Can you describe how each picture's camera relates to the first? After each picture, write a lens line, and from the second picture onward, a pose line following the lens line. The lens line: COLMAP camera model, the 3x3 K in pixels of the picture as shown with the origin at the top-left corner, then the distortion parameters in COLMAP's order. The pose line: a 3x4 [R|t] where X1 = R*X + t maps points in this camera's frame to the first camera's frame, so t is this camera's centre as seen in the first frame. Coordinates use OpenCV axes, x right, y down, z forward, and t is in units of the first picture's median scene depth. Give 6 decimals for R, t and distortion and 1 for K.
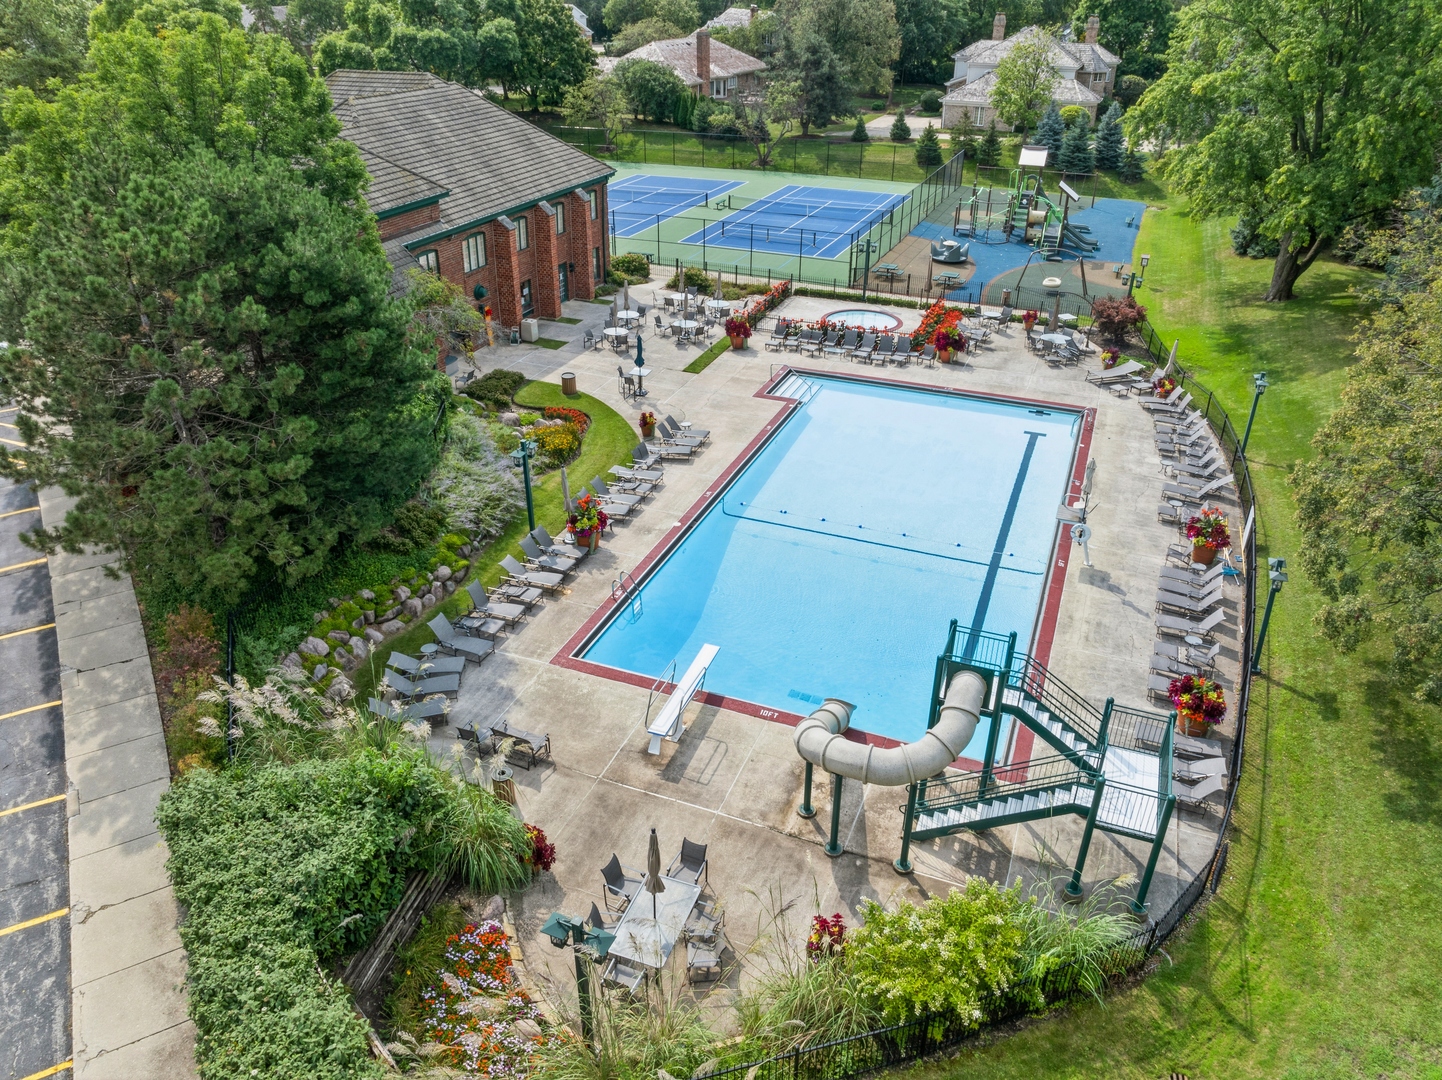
lens RADIAL K [[1014.8, 0, 718.0], [0, 1014.8, 537.3], [0, 0, 1]] dist [-0.041114, 0.004735]
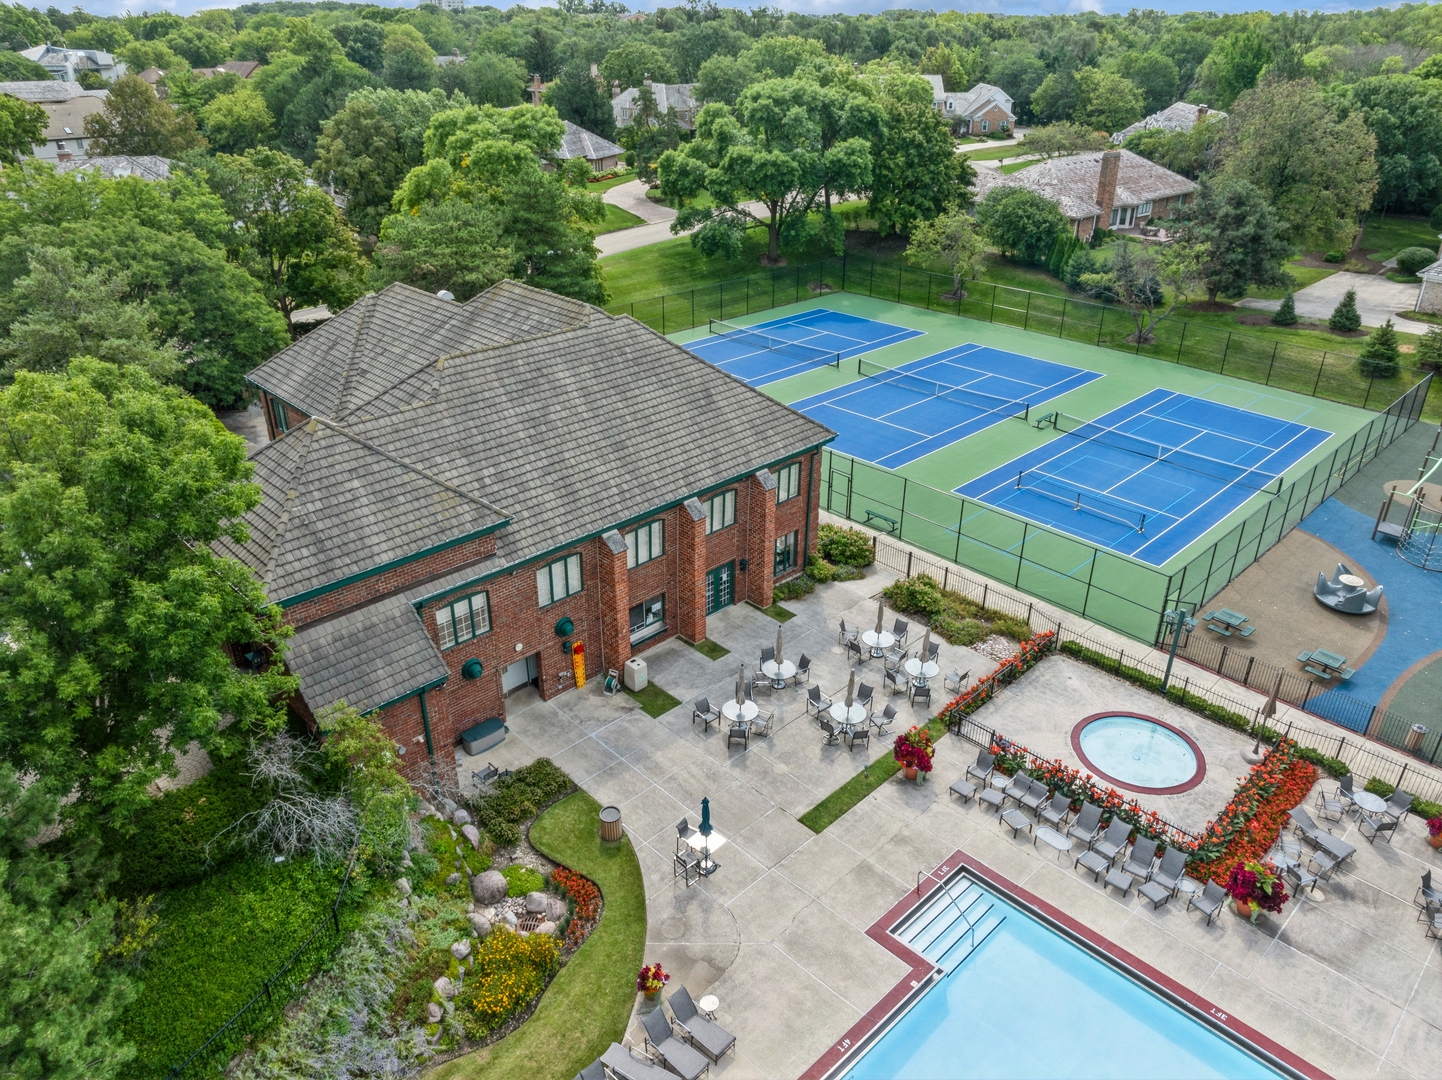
lens RADIAL K [[1014.8, 0, 718.0], [0, 1014.8, 537.3], [0, 0, 1]] dist [-0.041114, 0.004735]
pose [[0.912584, 0.182597, -0.365855, 0.118708], [-0.195564, 0.980690, 0.001646, -0.322059], [0.359090, 0.070046, 0.930671, 0.344929]]
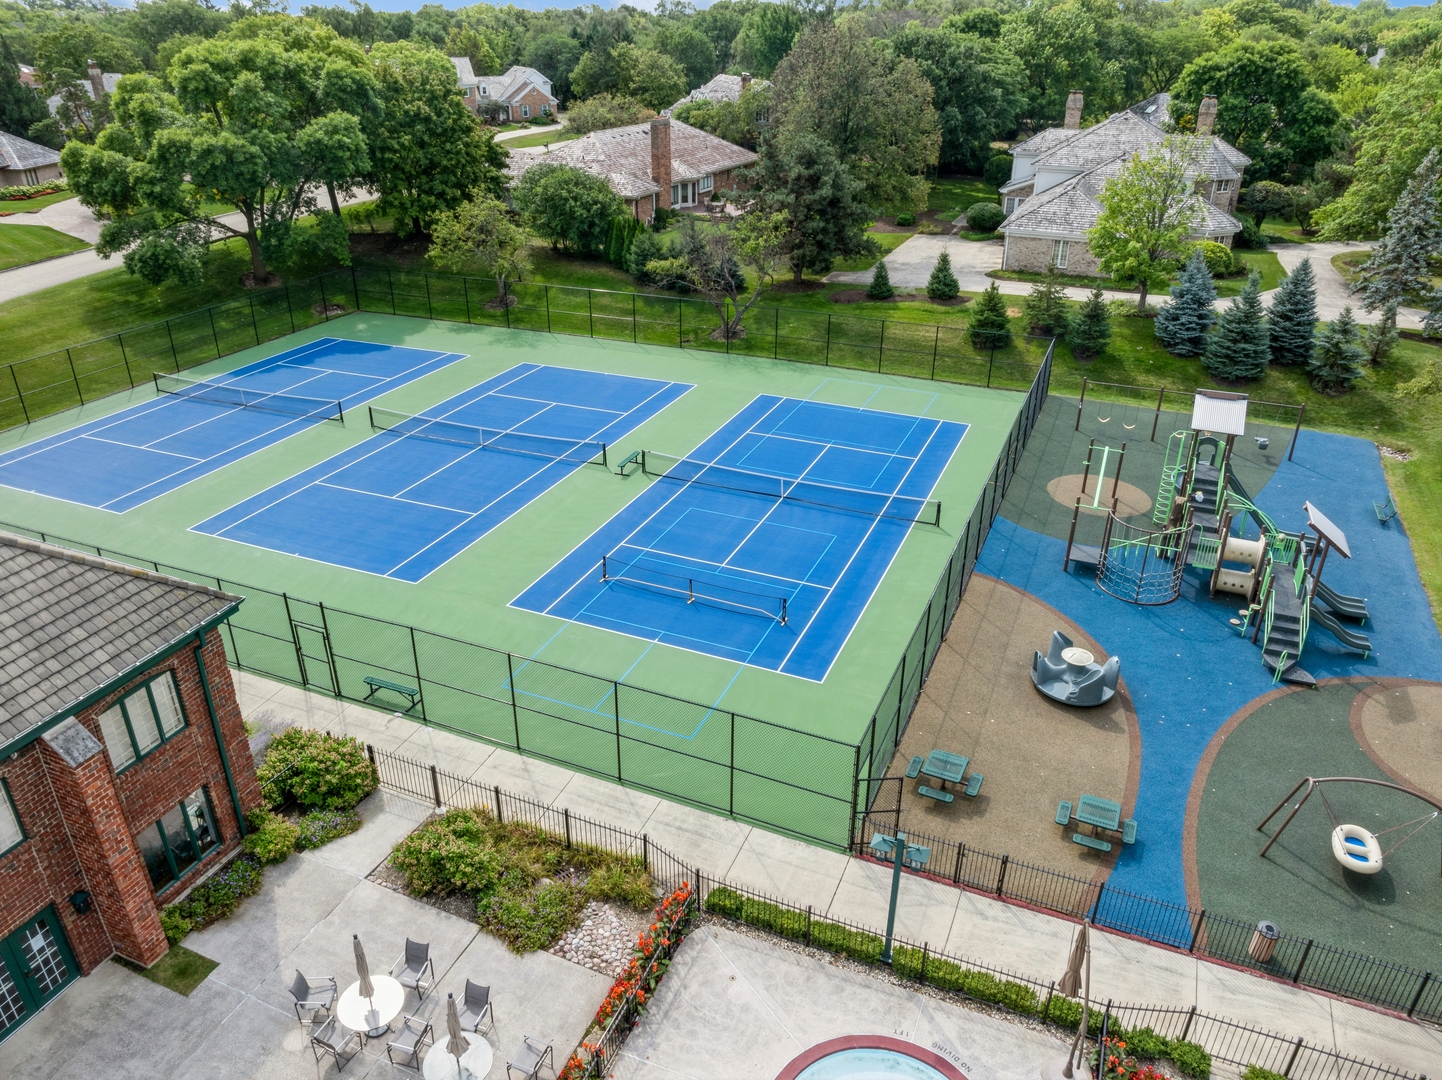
lens RADIAL K [[1014.8, 0, 718.0], [0, 1014.8, 537.3], [0, 0, 1]] dist [-0.041114, 0.004735]
pose [[0.999800, 0.007356, -0.018587, 0.102091], [-0.008087, 0.999184, -0.039573, -0.437414], [0.018280, 0.039716, 0.999044, 0.727859]]
